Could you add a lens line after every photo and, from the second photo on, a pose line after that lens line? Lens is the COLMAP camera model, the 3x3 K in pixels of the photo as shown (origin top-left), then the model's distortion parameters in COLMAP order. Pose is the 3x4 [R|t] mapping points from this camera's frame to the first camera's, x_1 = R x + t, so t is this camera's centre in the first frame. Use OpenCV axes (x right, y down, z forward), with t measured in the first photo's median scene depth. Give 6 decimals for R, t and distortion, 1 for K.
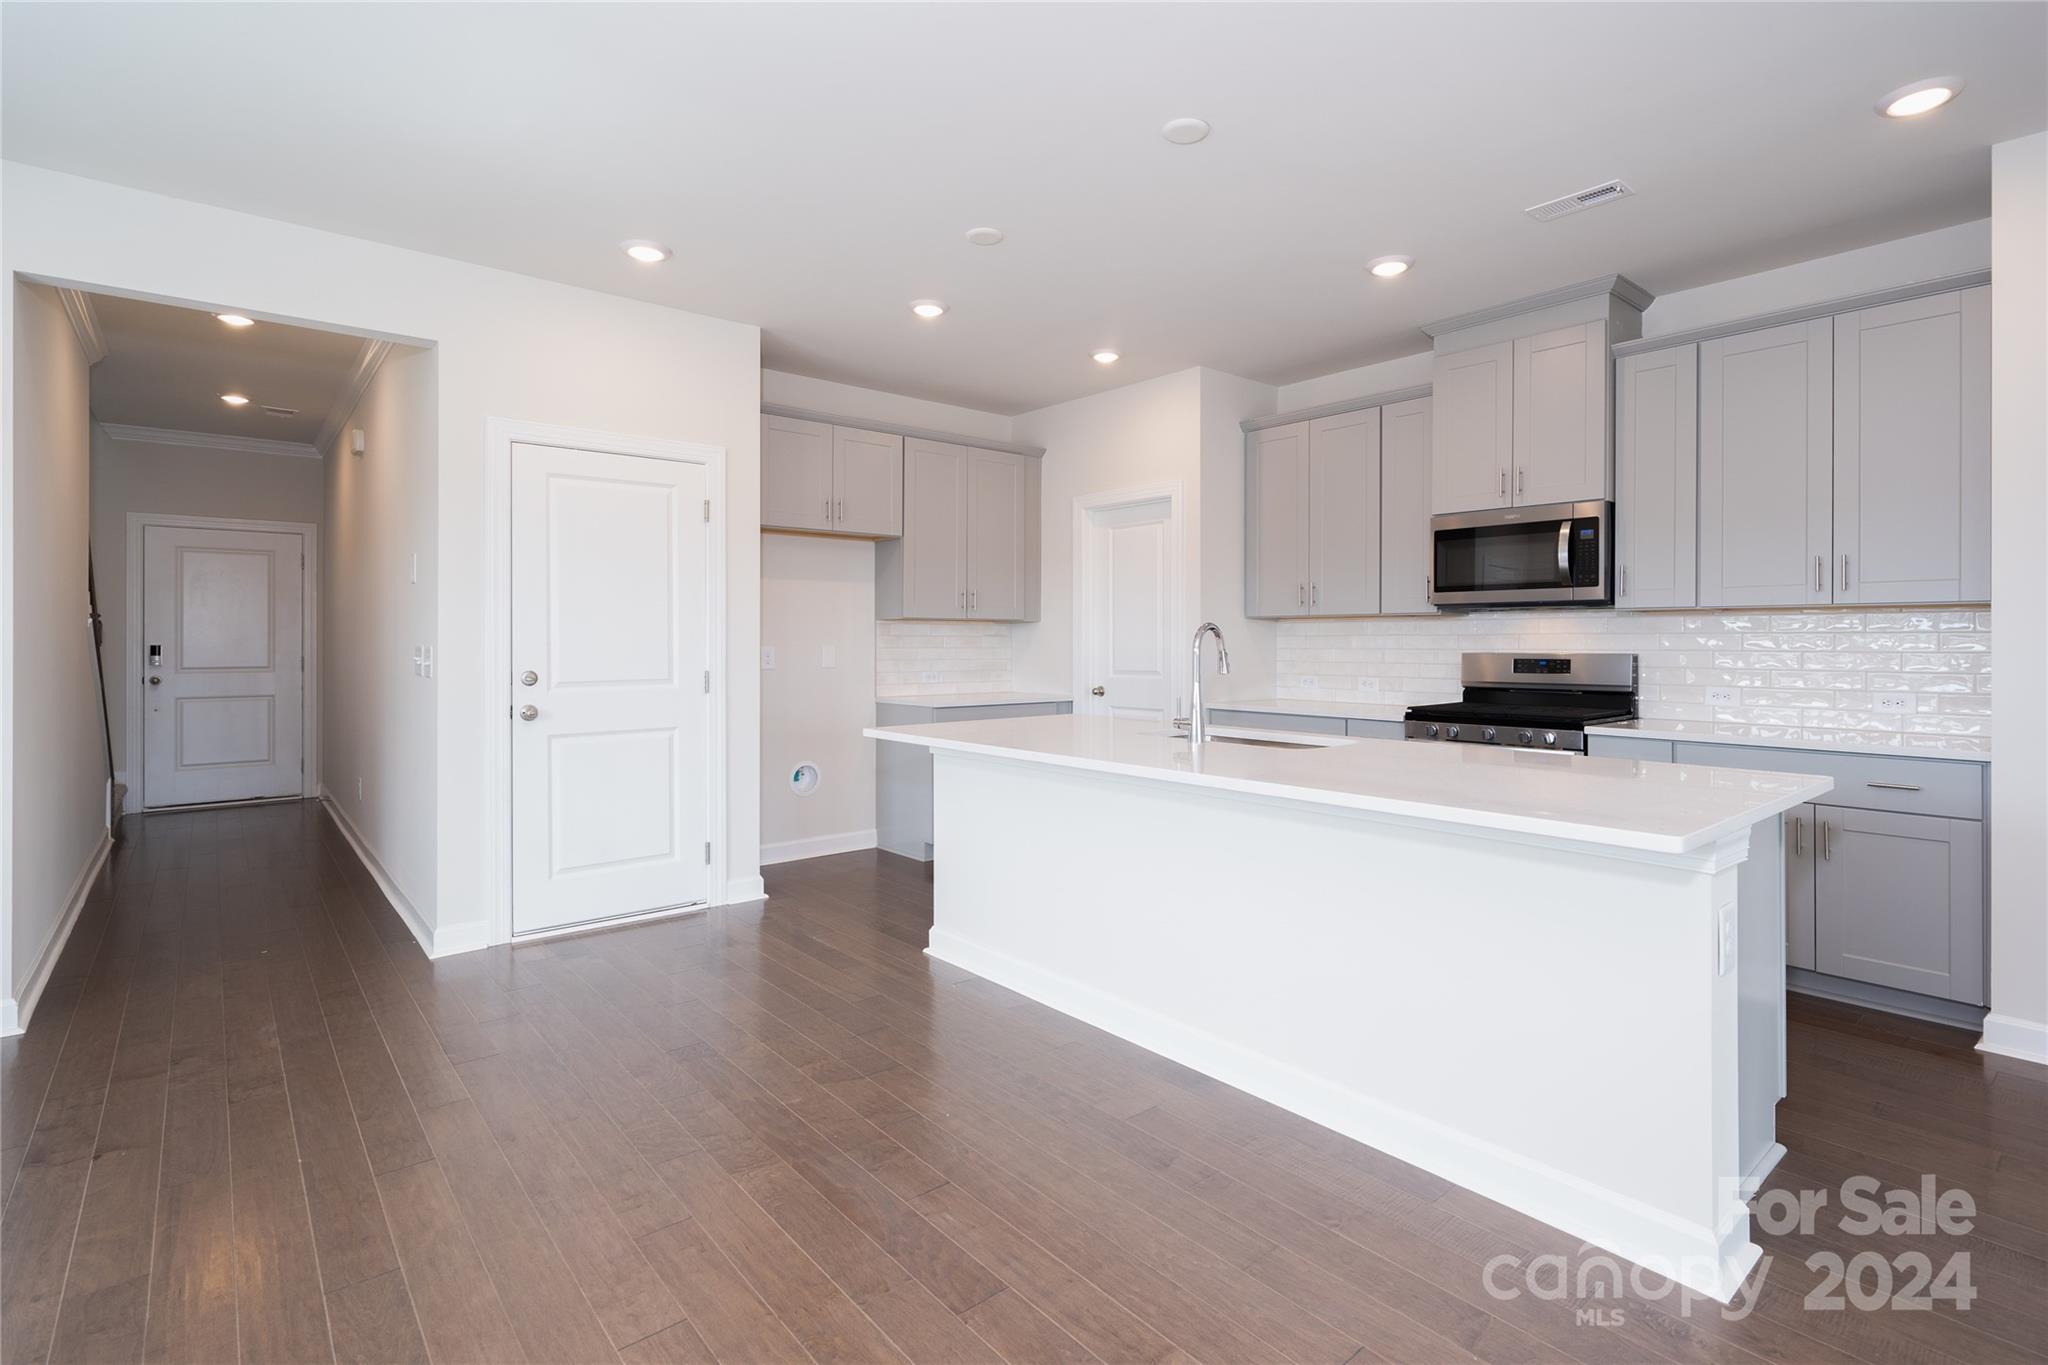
lens RADIAL K [[1006.3, 0, 1029.0], [0, 1006.3, 640.1], [0, 0, 1]] dist [0.005264, 0.000044]
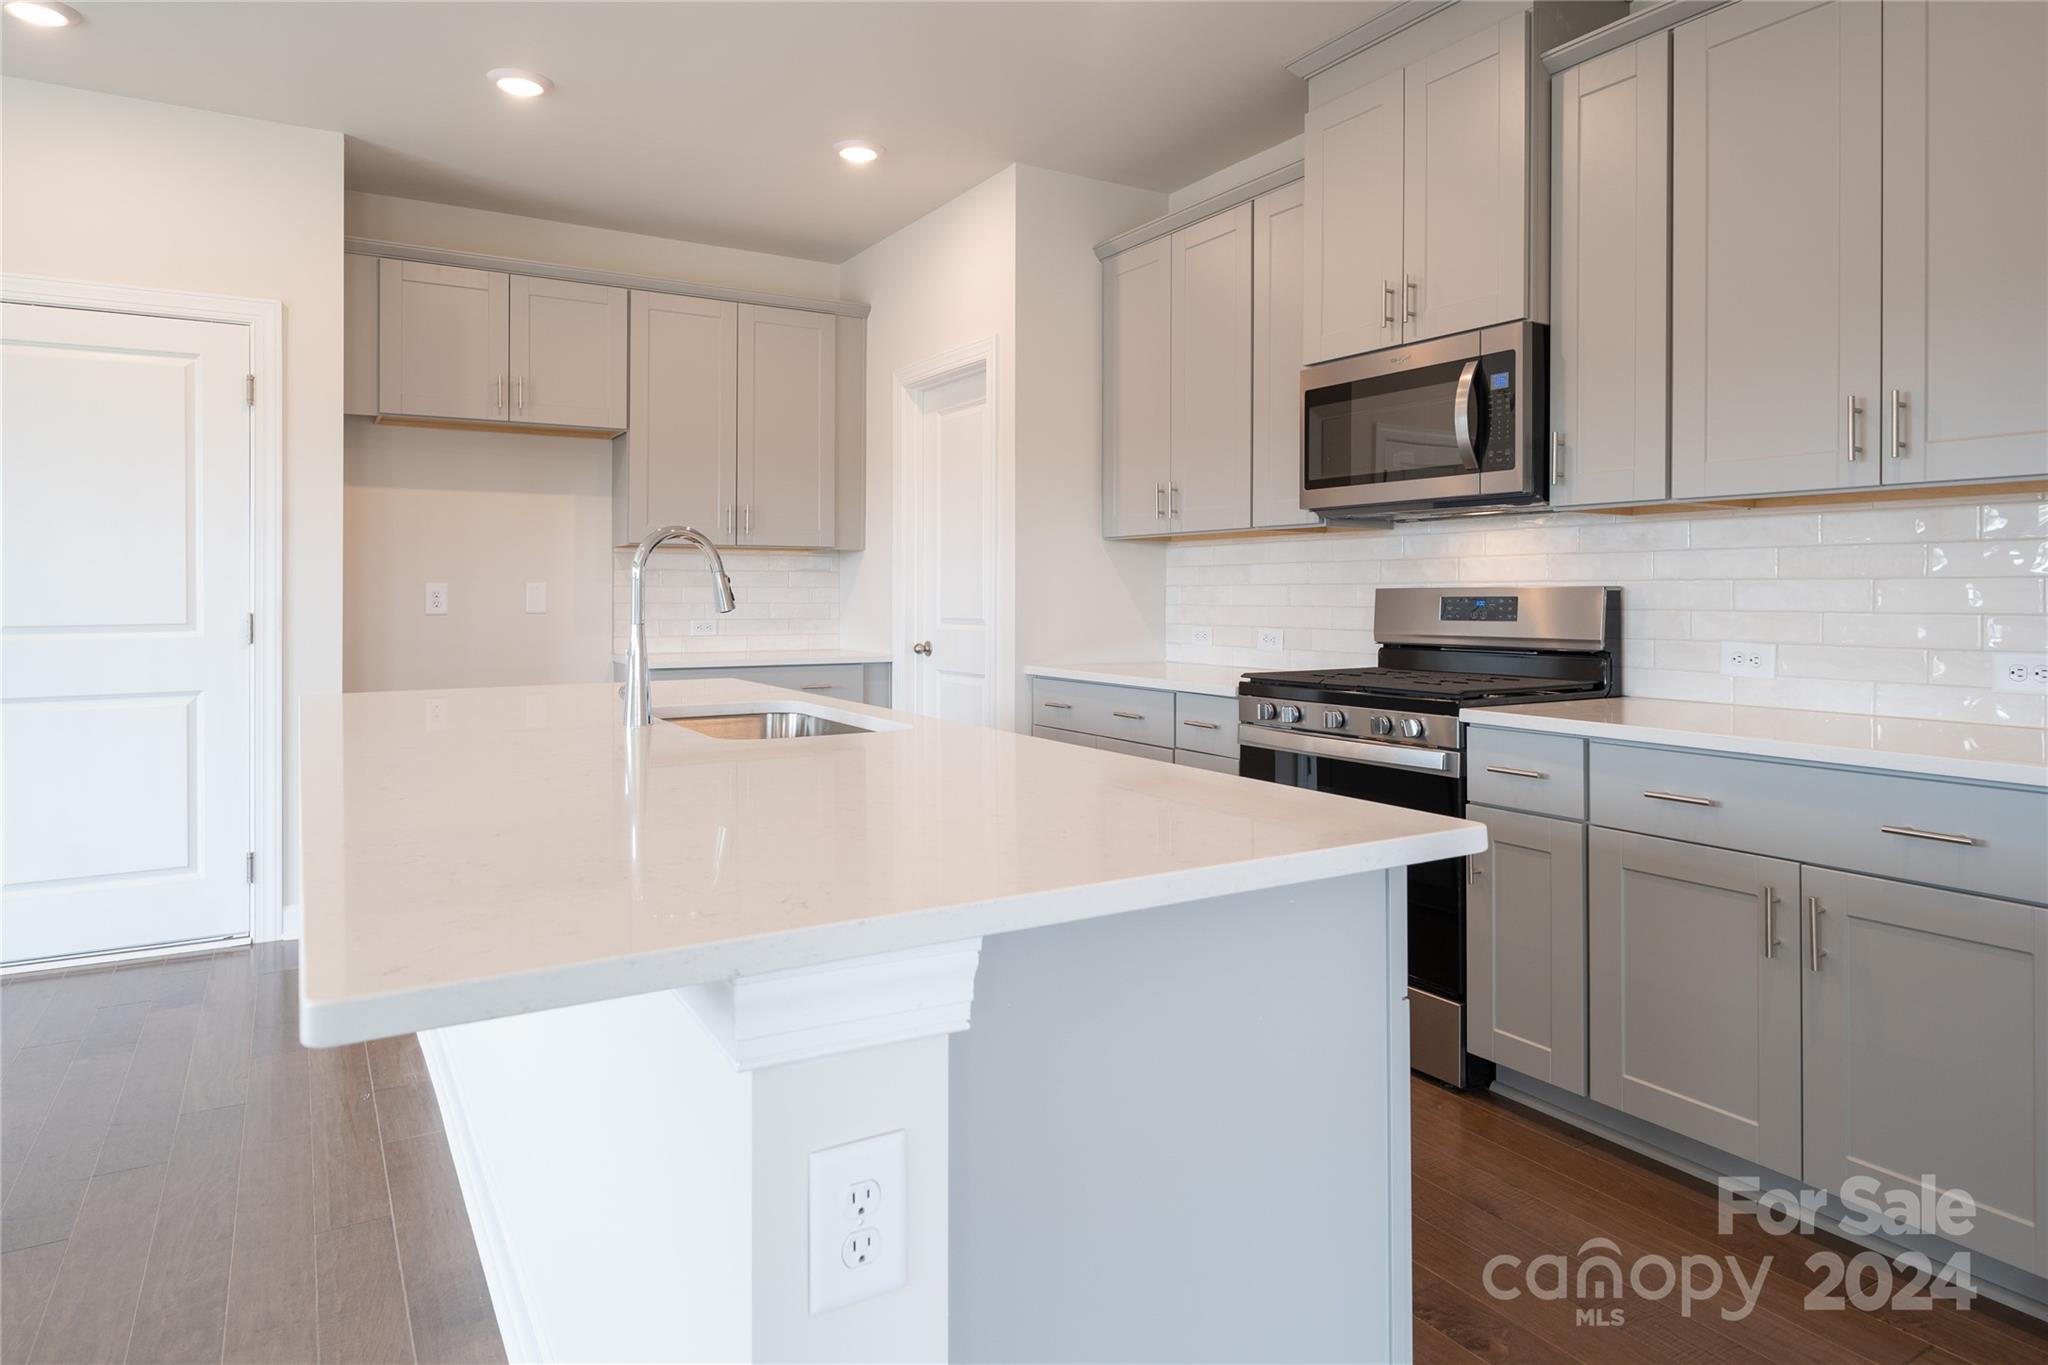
lens RADIAL K [[1246.2, 0, 996.0], [0, 1246.2, 593.4], [0, 0, 1]] dist [0.005970, 0.001808]
pose [[0.985034, -0.000443, -0.172361, 0.355442], [0.000585, 1.000000, 0.000773, 0.016051], [0.172361, -0.000863, 0.985033, 0.214869]]
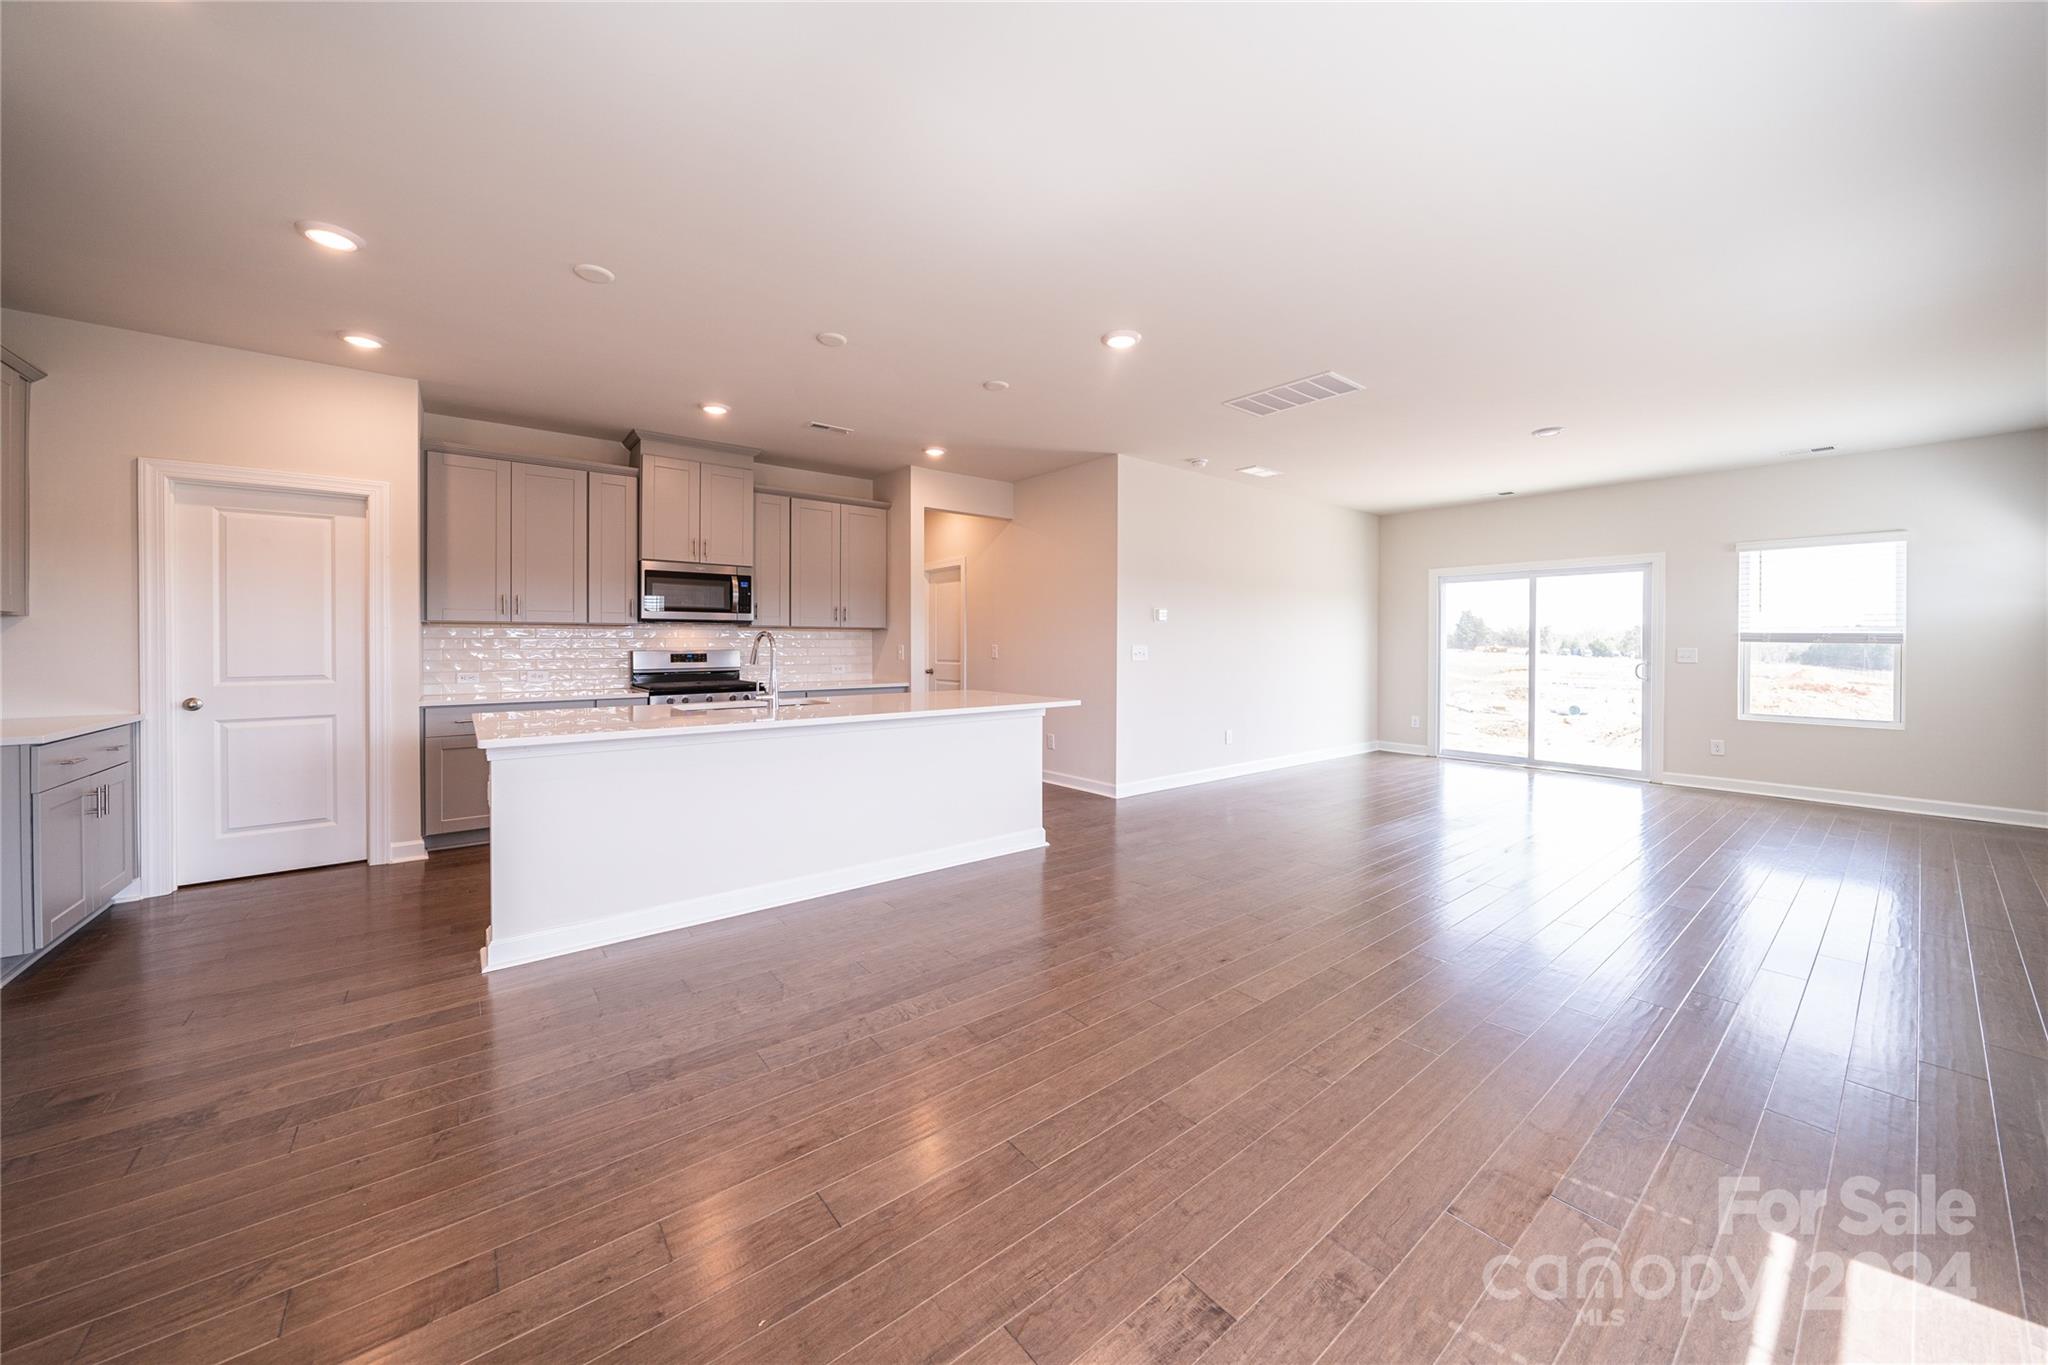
lens RADIAL K [[700.4, 0, 1027.3], [0, 700.4, 644.9], [0, 0, 1]] dist [-0.005849, -0.000169]
pose [[0.026861, -0.002971, 0.999635, -0.643409], [-0.000496, 0.999995, 0.002985, 0.000563], [-0.999639, -0.000576, 0.026859, 0.411410]]
